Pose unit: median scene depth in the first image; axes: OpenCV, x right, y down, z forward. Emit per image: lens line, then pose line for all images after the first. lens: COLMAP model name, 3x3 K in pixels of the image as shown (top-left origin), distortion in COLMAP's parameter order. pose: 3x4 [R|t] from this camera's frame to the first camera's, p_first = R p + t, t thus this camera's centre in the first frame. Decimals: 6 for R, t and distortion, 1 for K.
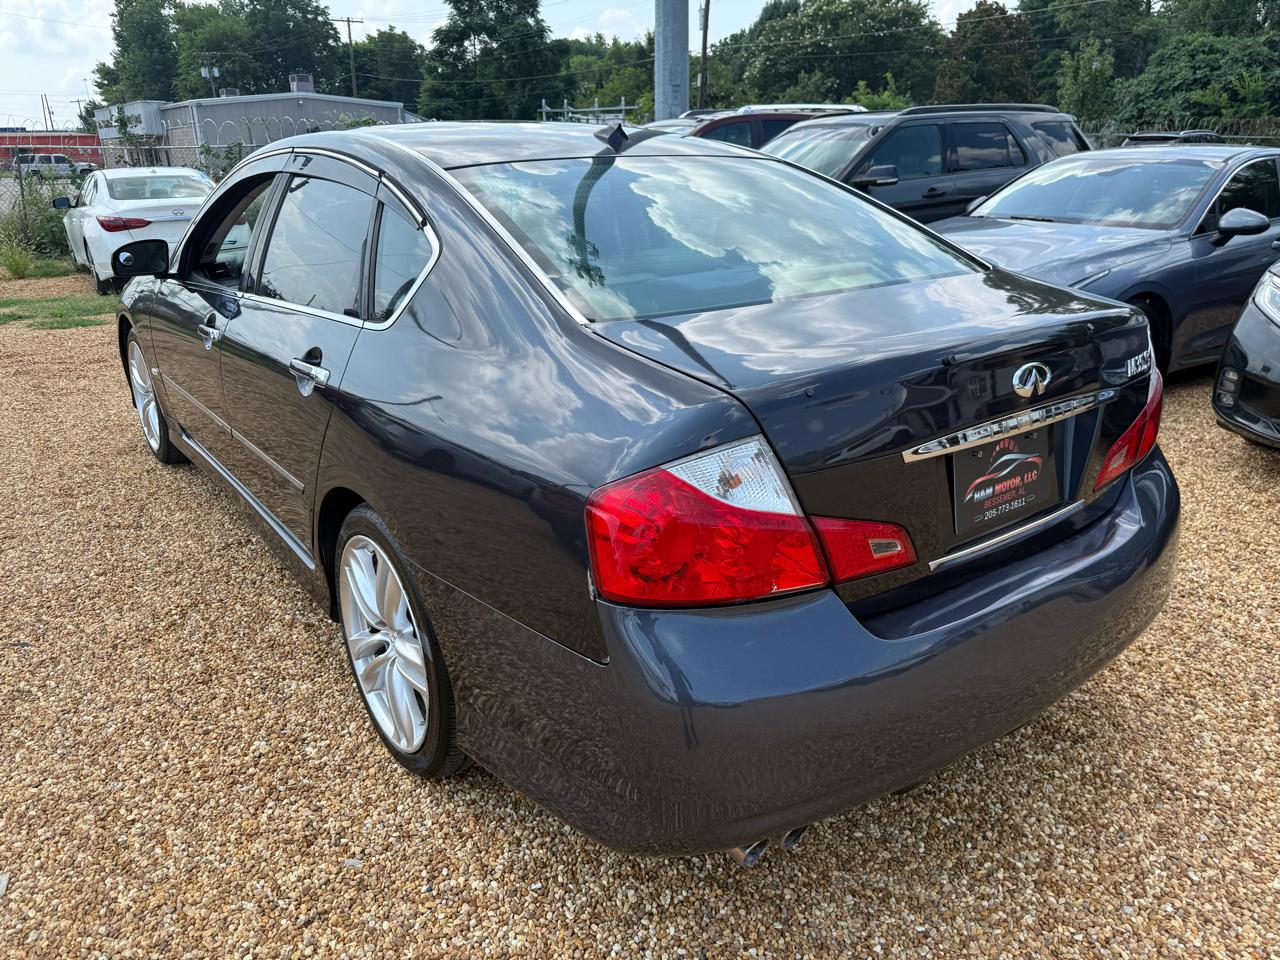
lens RADIAL K [[909.3, 0, 635.6], [0, 909.3, 486.7], [0, 0, 1]] dist [0.023352, -0.034133]
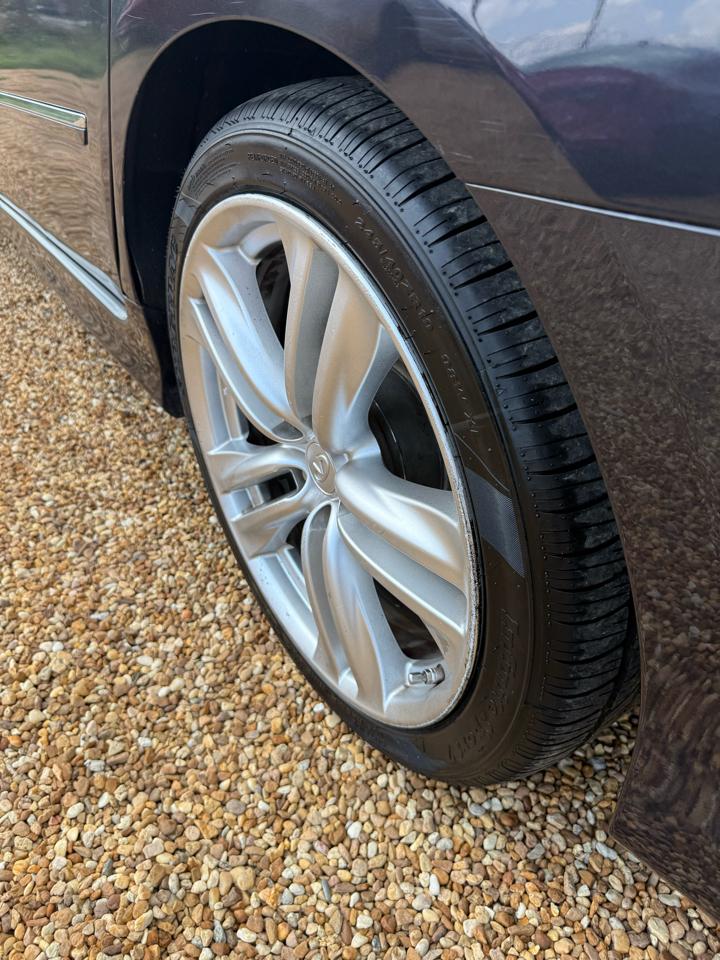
lens RADIAL K [[682.0, 0, 376.6], [0, 682.0, 479.8], [0, 0, 1]] dist [0.023352, -0.034133]
pose [[0.999970, 0.005953, -0.004998, -0.220109], [-0.004415, 0.964181, 0.265209, 0.081345], [0.006397, -0.265179, 0.964178, 0.639313]]
